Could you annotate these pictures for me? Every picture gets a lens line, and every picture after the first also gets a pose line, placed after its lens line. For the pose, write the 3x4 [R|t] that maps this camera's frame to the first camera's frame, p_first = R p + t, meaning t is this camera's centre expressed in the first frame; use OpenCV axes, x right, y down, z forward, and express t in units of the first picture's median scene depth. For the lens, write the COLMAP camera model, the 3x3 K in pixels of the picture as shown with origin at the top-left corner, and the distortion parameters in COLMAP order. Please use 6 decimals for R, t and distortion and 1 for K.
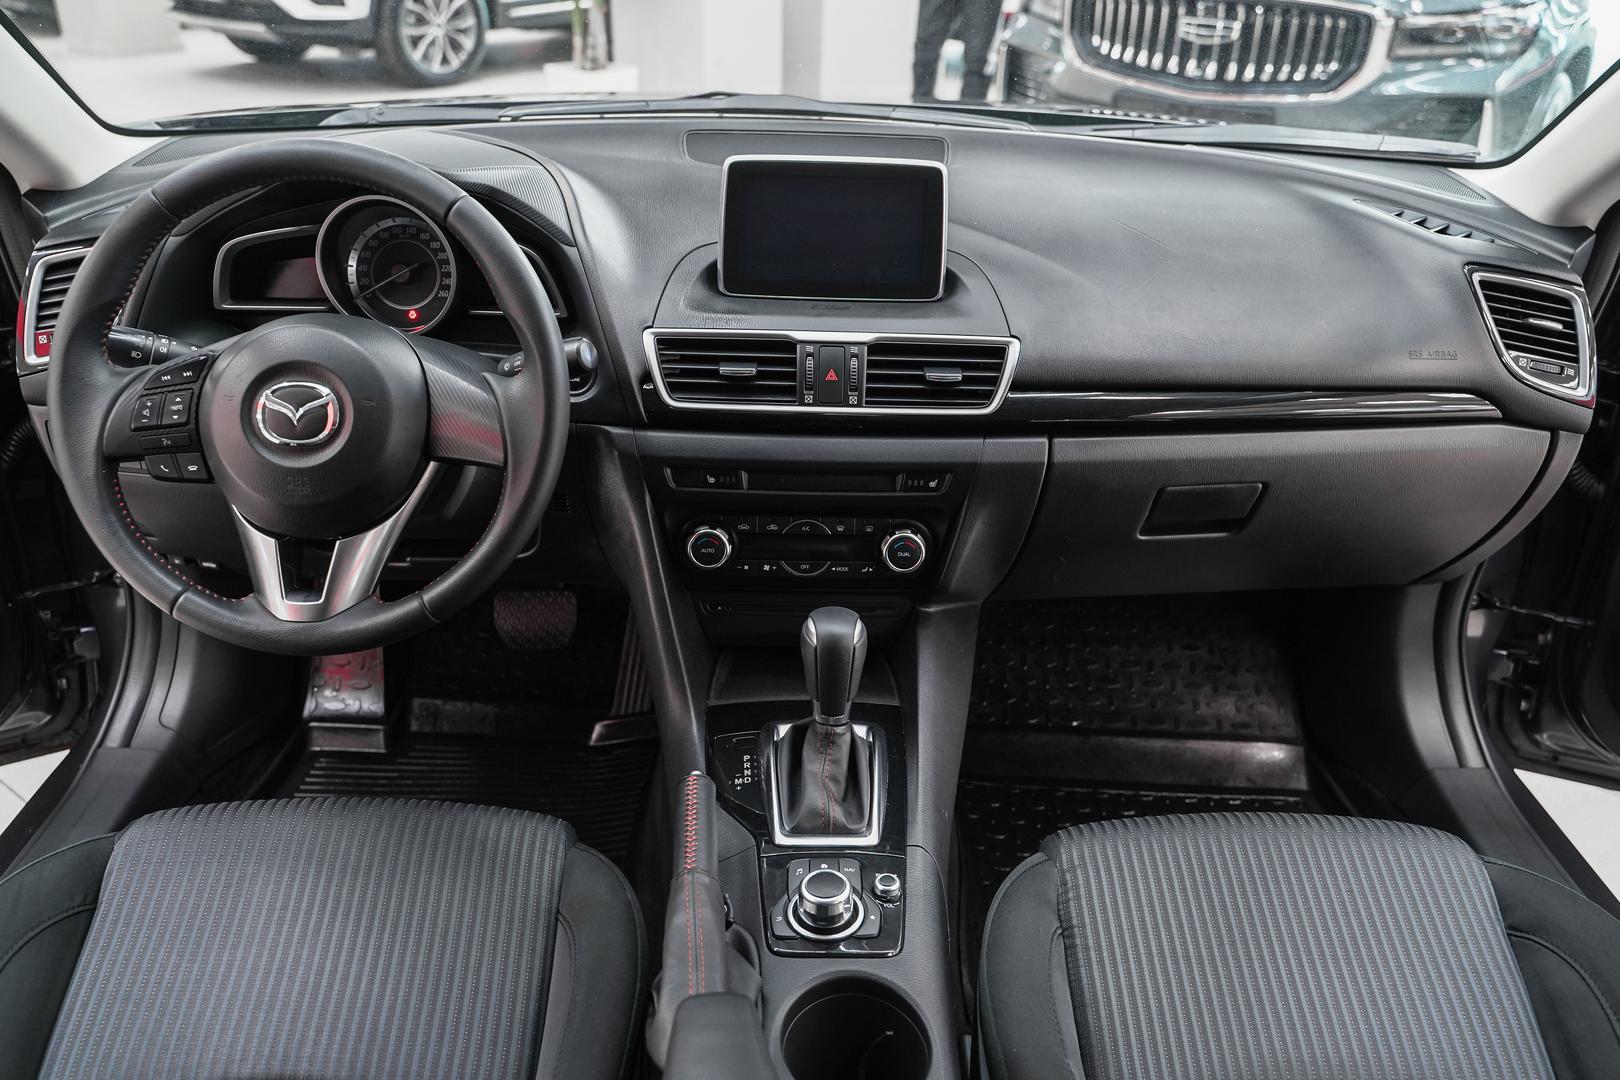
lens RADIAL K [[1313.0, 0, 814.6], [0, 1313.0, 547.0], [0, 0, 1]] dist [-0.025949, 0.014482]
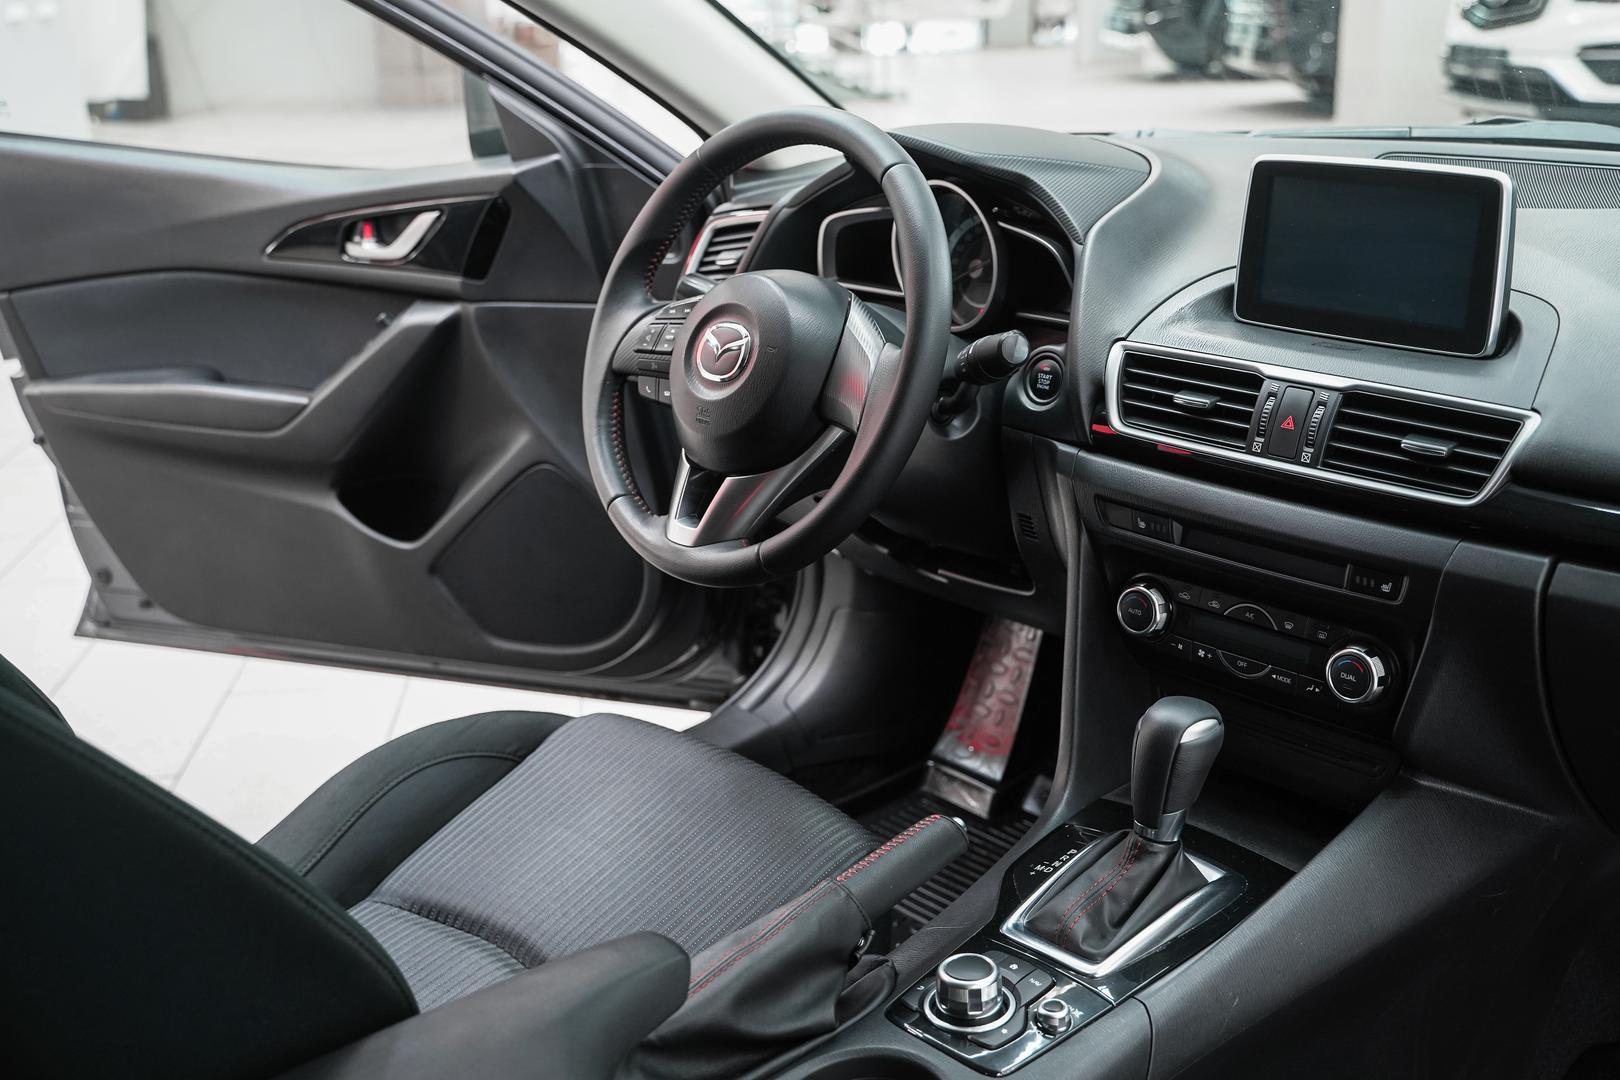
lens RADIAL K [[1710.3, 0, 800.5], [0, 1710.3, 544.0], [0, 0, 1]] dist [-0.006898, 0.000000]
pose [[0.657370, 0.194958, -0.727912, 0.582348], [-0.296341, 0.955009, -0.011840, 0.038940], [0.692854, 0.223494, 0.685568, 0.101186]]
